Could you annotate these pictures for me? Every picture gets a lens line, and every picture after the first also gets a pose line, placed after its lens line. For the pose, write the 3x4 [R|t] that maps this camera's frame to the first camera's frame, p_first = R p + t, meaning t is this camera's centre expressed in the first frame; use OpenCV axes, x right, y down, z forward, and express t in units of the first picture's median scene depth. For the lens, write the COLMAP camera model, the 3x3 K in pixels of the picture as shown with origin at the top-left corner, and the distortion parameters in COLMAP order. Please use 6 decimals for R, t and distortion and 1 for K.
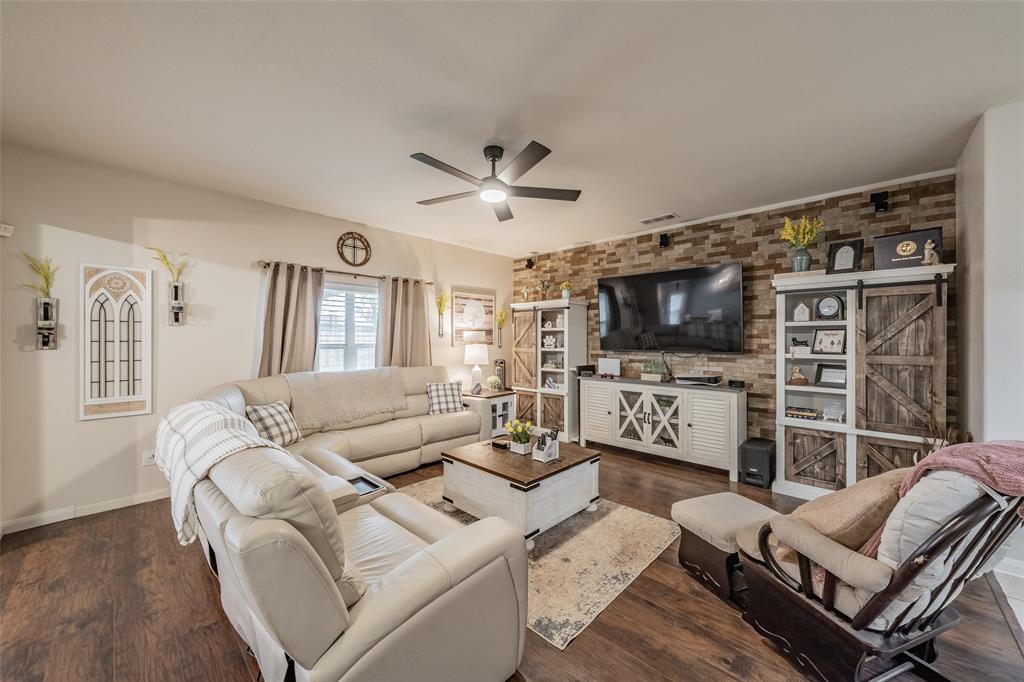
lens RADIAL K [[381.9, 0, 512.0], [0, 381.9, 341.0], [0, 0, 1]] dist [-0.000559, -0.000172]
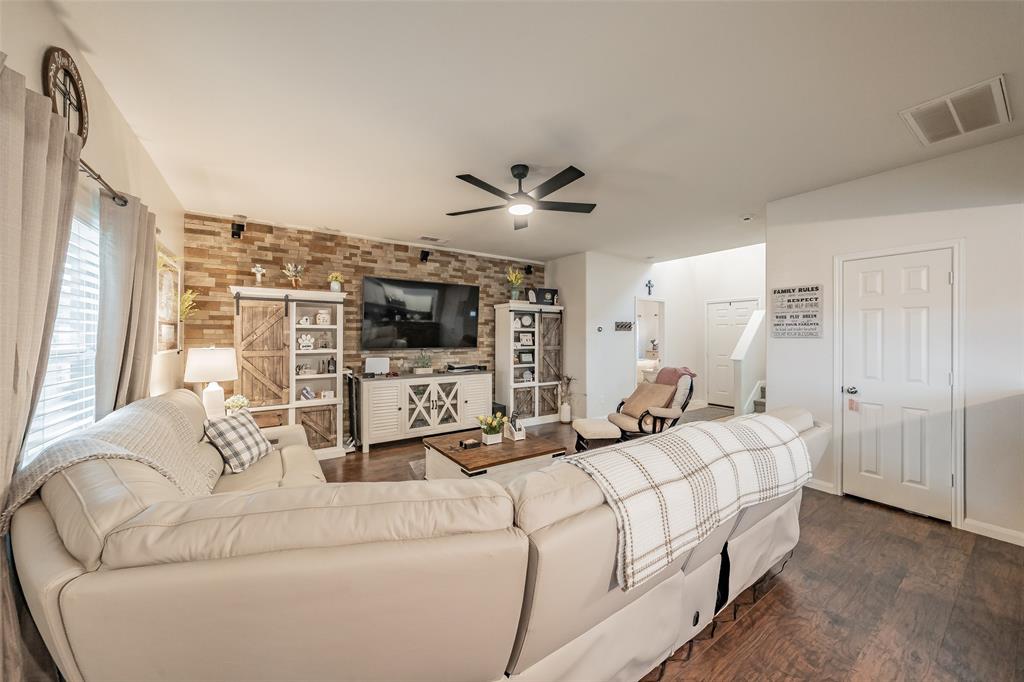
lens RADIAL K [[366.7, 0, 515.0], [0, 366.7, 337.5], [0, 0, 1]] dist [0.000200, 0.000228]
pose [[0.196632, -0.000574, 0.980477, -0.757301], [0.006681, 0.999977, -0.000755, -0.005155], [-0.980455, 0.006699, 0.196631, 0.557326]]
